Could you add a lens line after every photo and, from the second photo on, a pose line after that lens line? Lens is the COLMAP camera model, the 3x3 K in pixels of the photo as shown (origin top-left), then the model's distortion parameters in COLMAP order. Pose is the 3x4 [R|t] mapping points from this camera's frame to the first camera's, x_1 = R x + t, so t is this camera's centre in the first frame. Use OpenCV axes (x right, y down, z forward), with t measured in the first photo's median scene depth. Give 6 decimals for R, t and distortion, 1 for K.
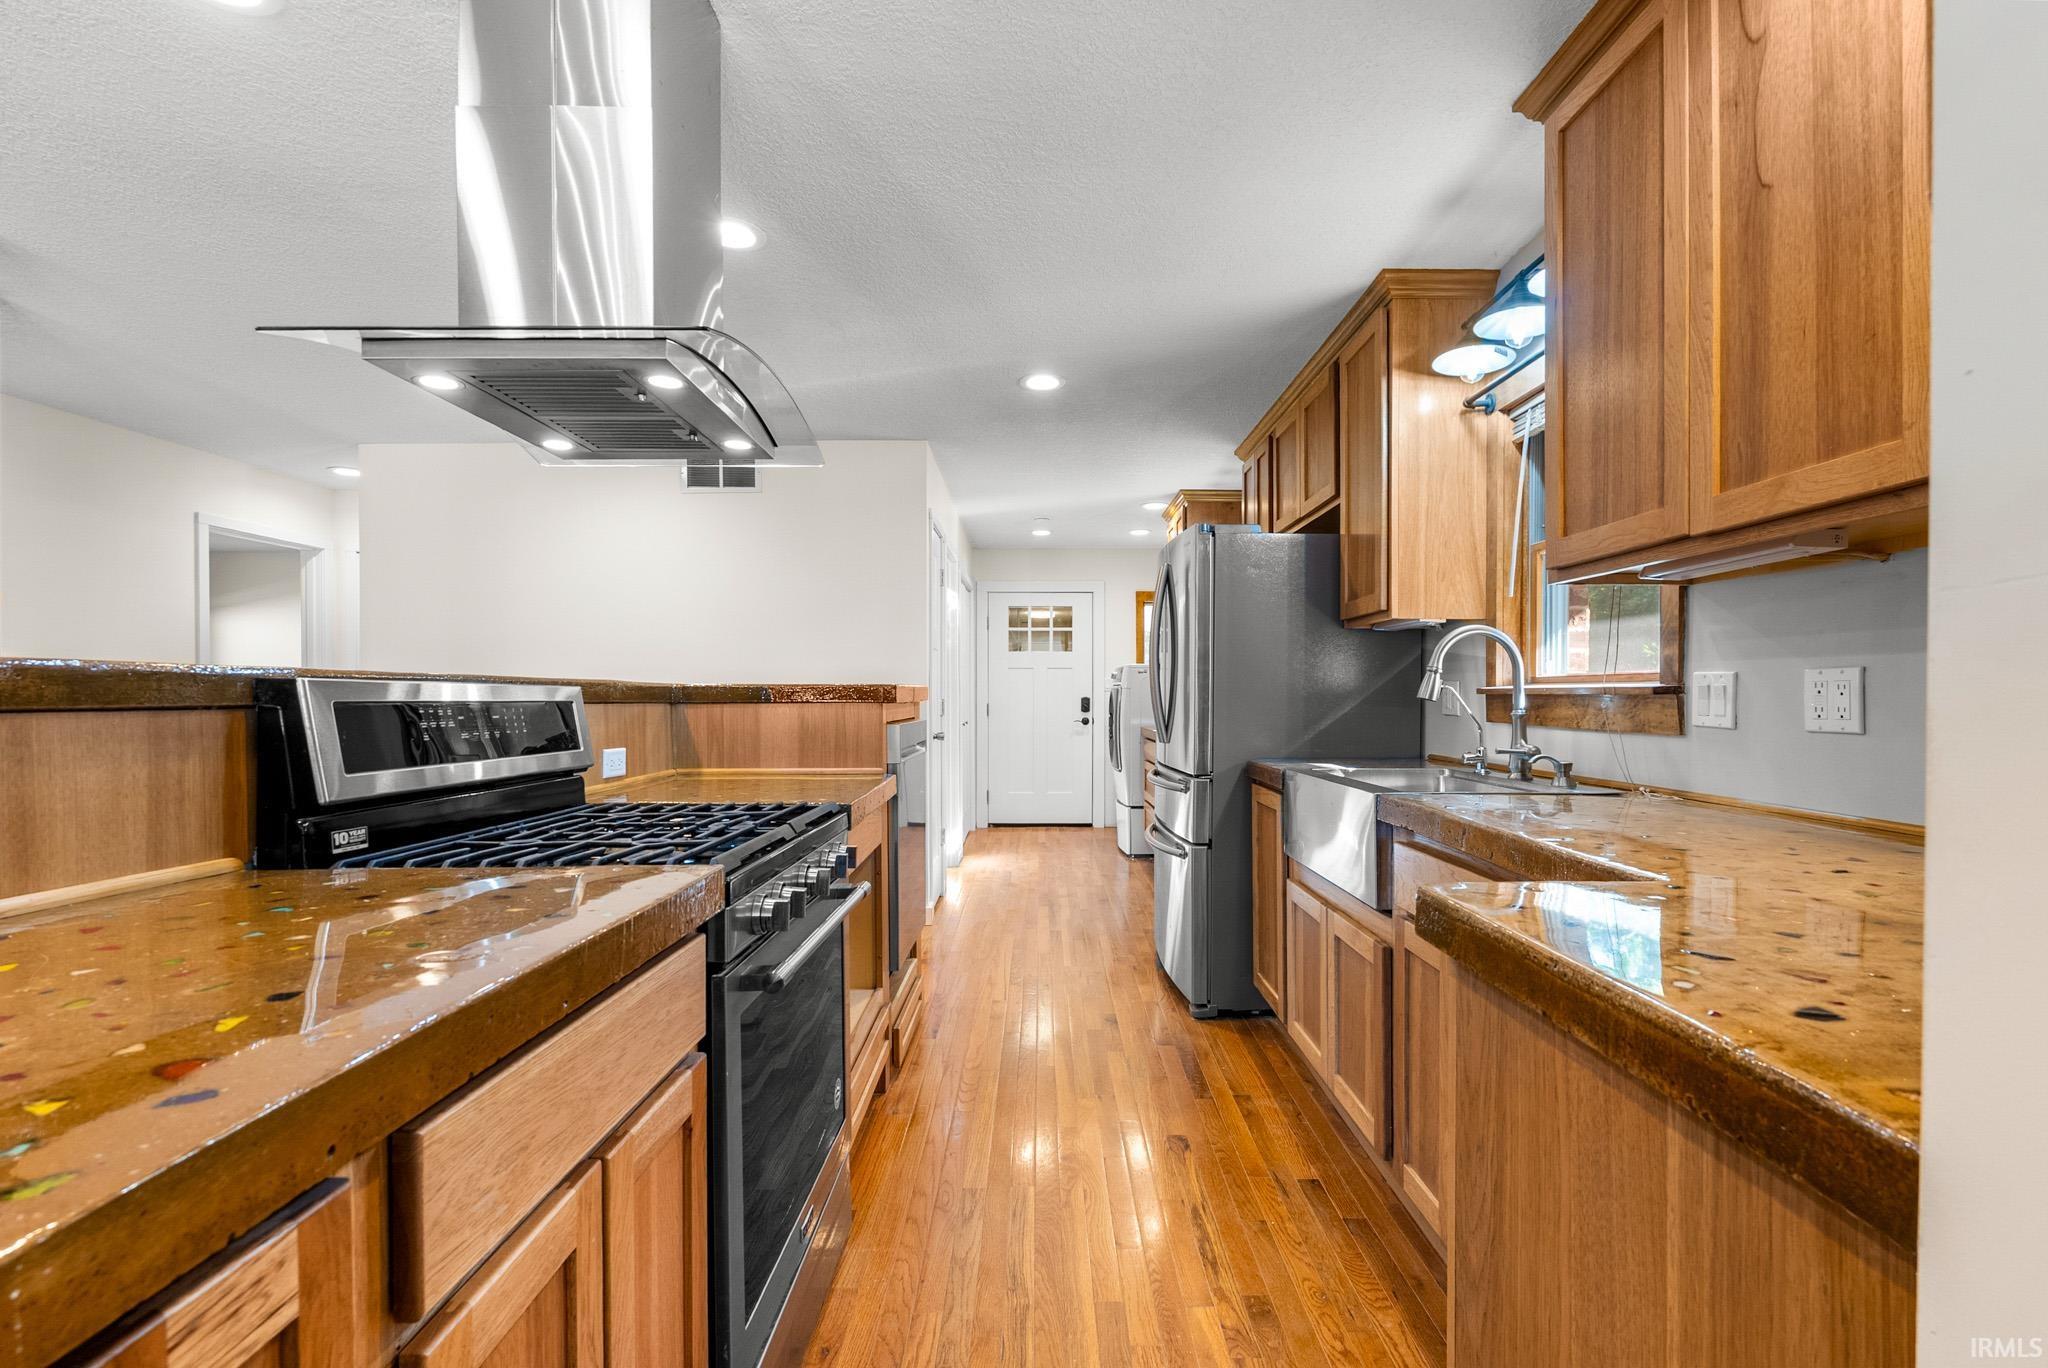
lens RADIAL K [[922.9, 0, 1029.5], [0, 922.9, 706.8], [0, 0, 1]] dist [-0.003850, -0.000476]
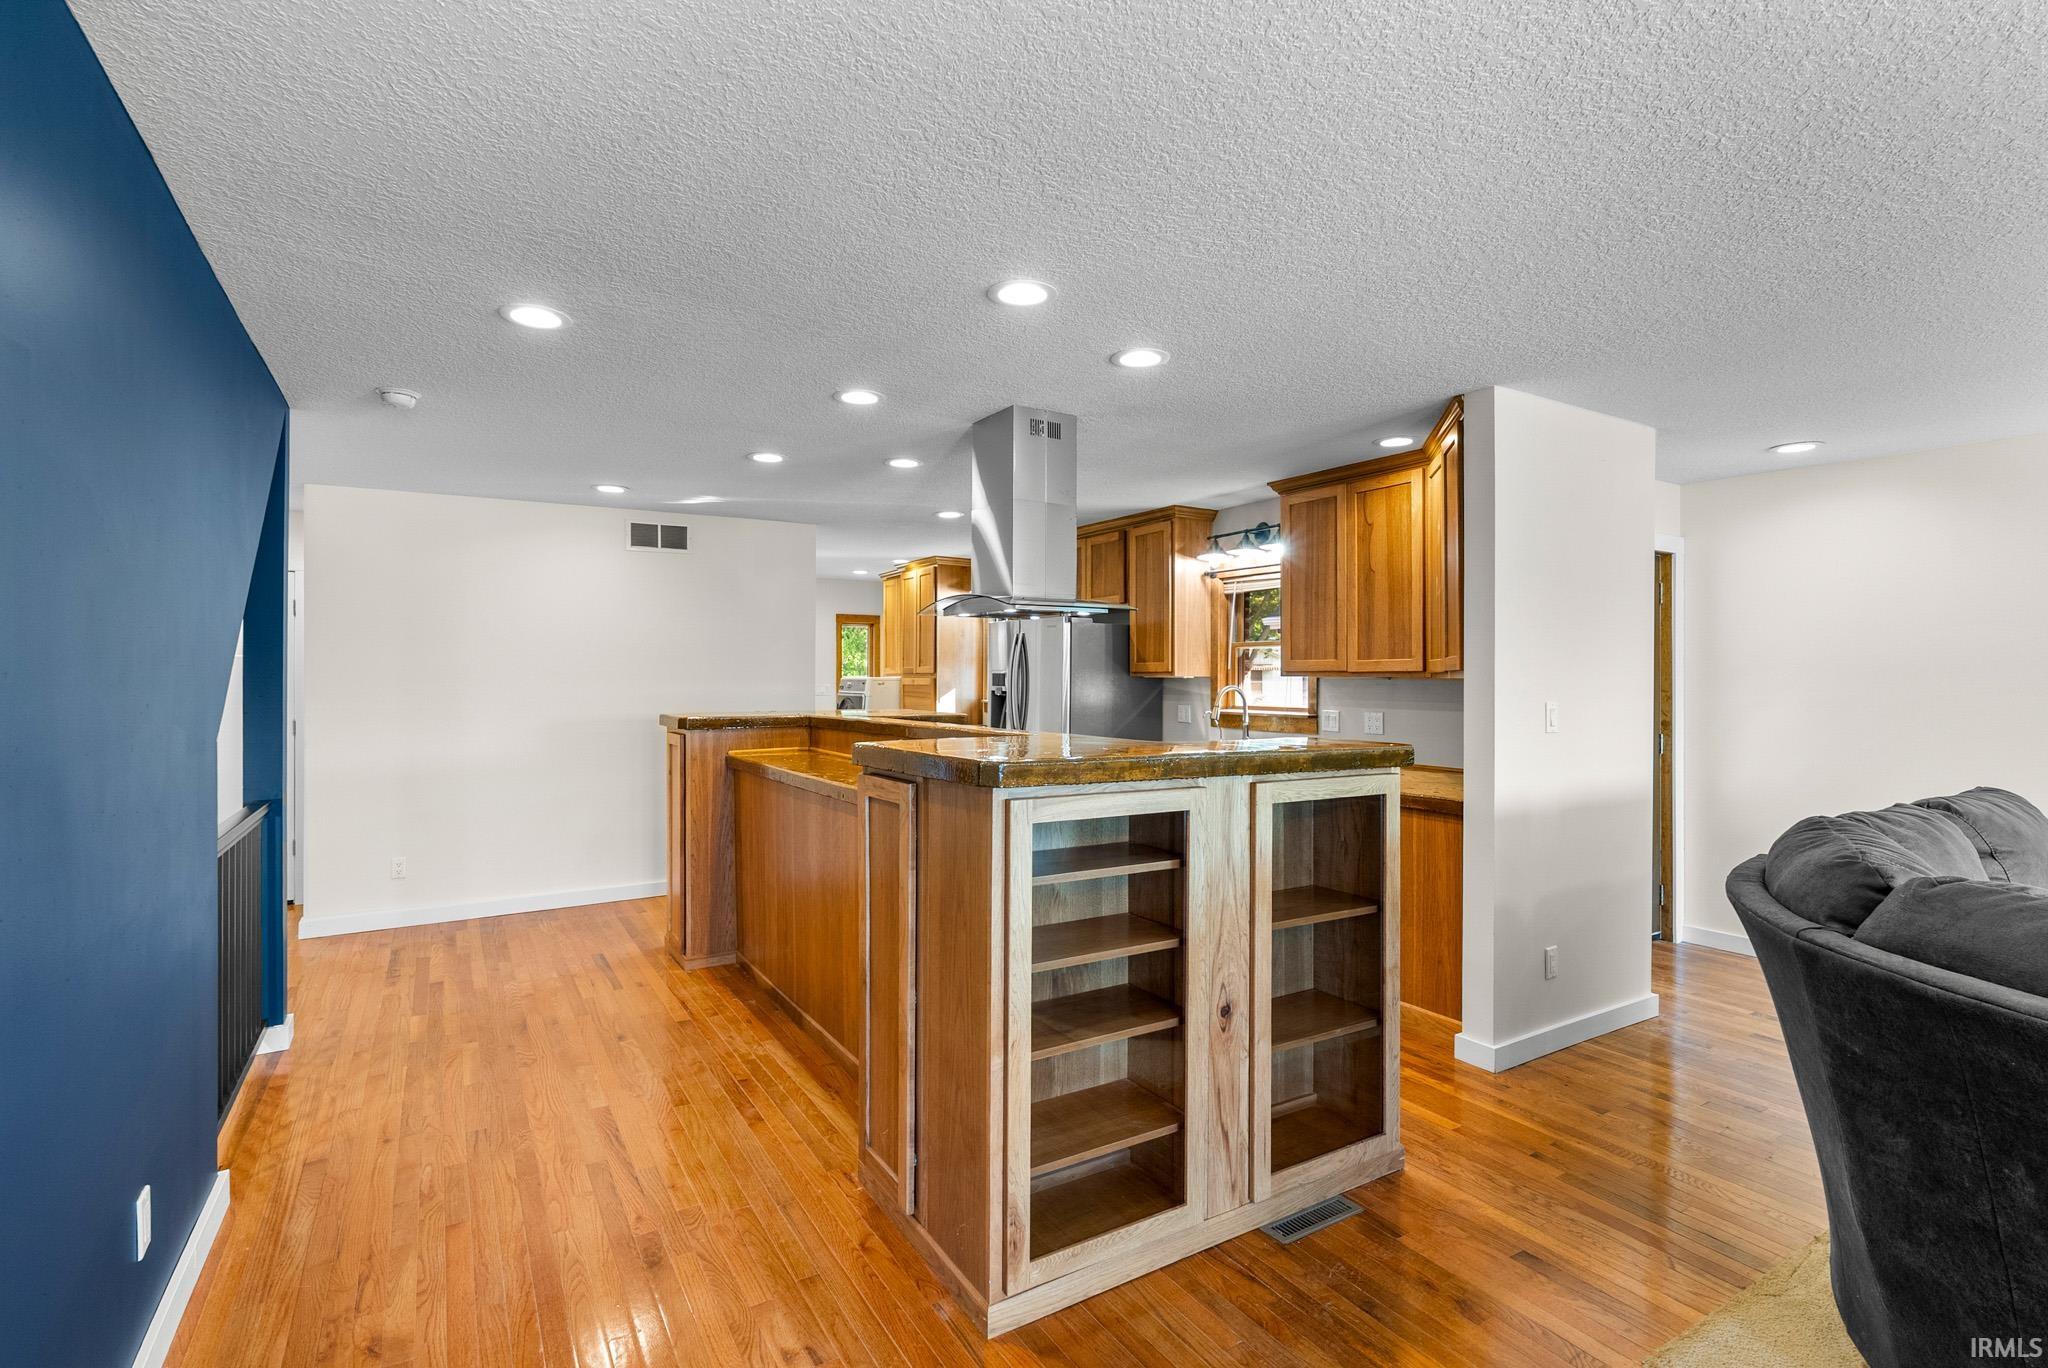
lens RADIAL K [[974.9, 0, 983.9], [0, 974.9, 677.5], [0, 0, 1]] dist [-0.022214, -0.000076]
pose [[0.866066, -0.000666, 0.499929, -1.691346], [0.005484, 0.999952, -0.008169, -0.127393], [-0.499900, 0.009816, 0.866028, -1.036097]]
